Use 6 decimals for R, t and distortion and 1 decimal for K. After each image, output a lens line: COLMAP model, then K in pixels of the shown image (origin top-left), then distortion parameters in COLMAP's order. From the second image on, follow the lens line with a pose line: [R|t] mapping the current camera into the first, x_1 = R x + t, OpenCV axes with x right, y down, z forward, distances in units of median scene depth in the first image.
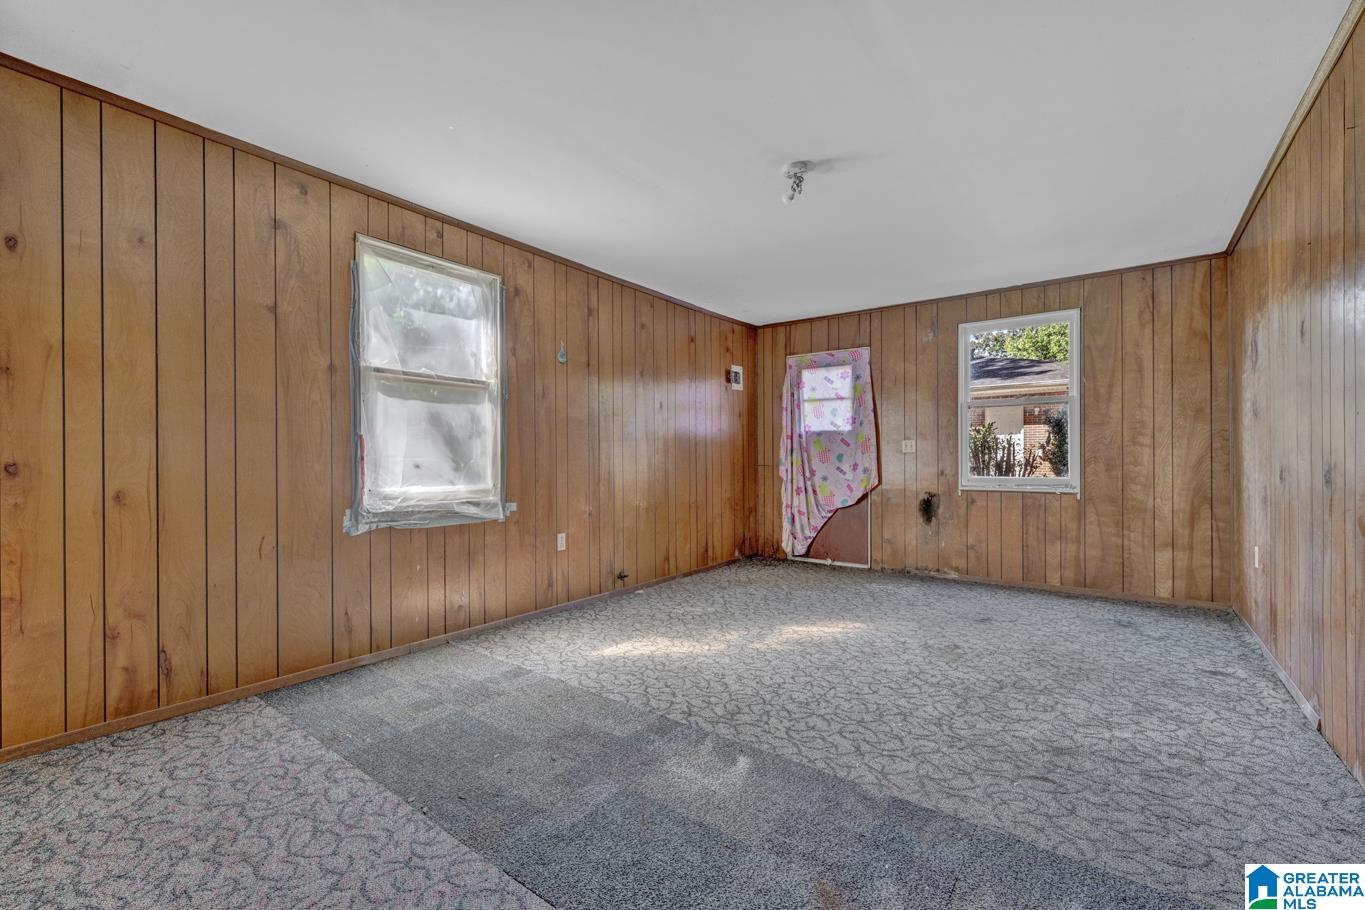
lens RADIAL K [[575.0, 0, 682.5], [0, 575.0, 455.0], [0, 0, 1]] dist [-0.000147, 0.000062]
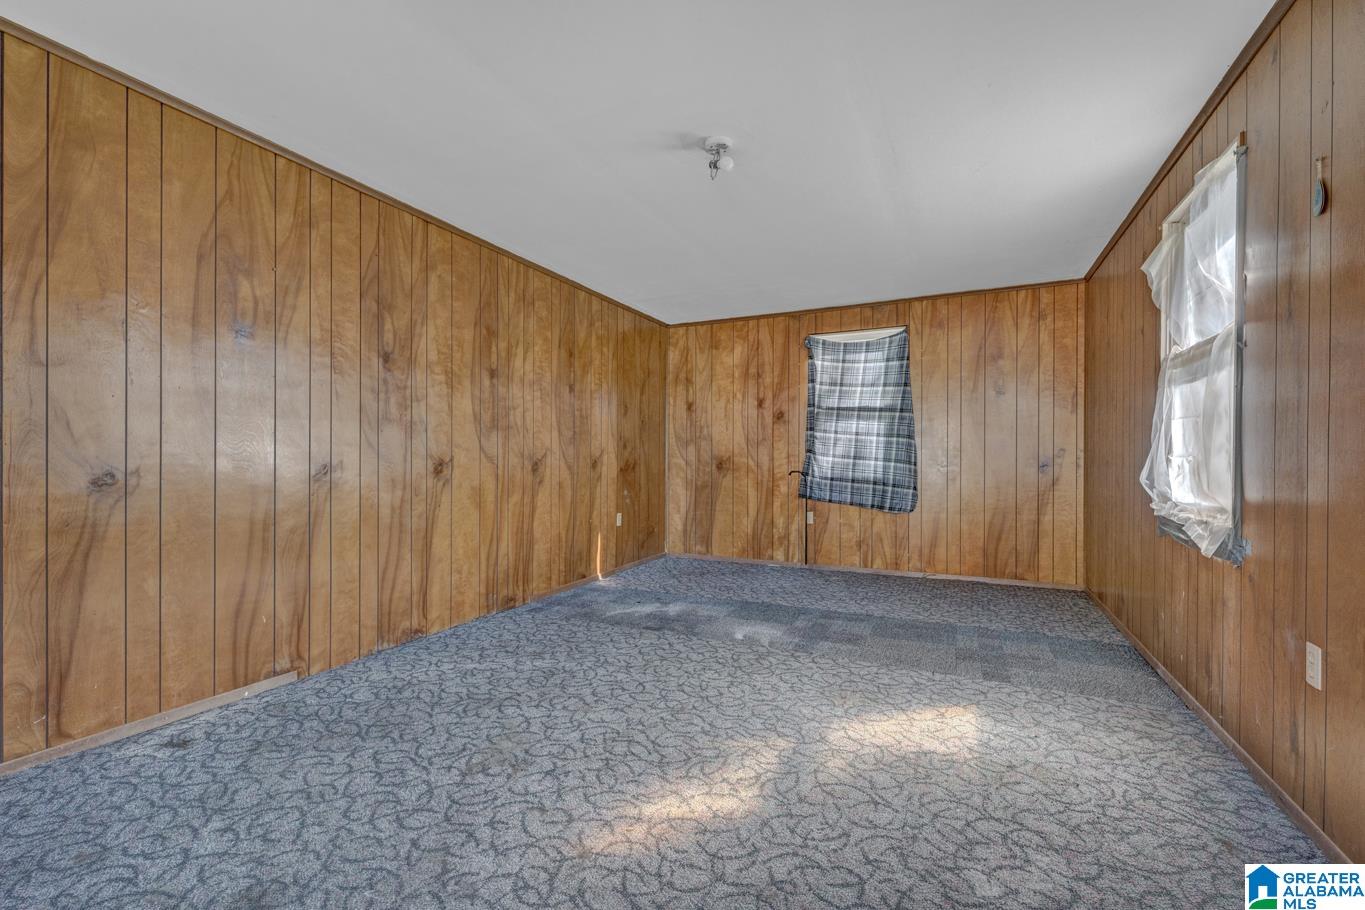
lens RADIAL K [[575.0, 0, 682.5], [0, 575.0, 455.0], [0, 0, 1]] dist [-0.000147, 0.000062]
pose [[-0.980317, 0.000790, -0.197427, 0.450707], [0.002274, 0.999971, -0.007289, 0.008400], [0.197416, -0.007595, -0.980290, 1.966231]]
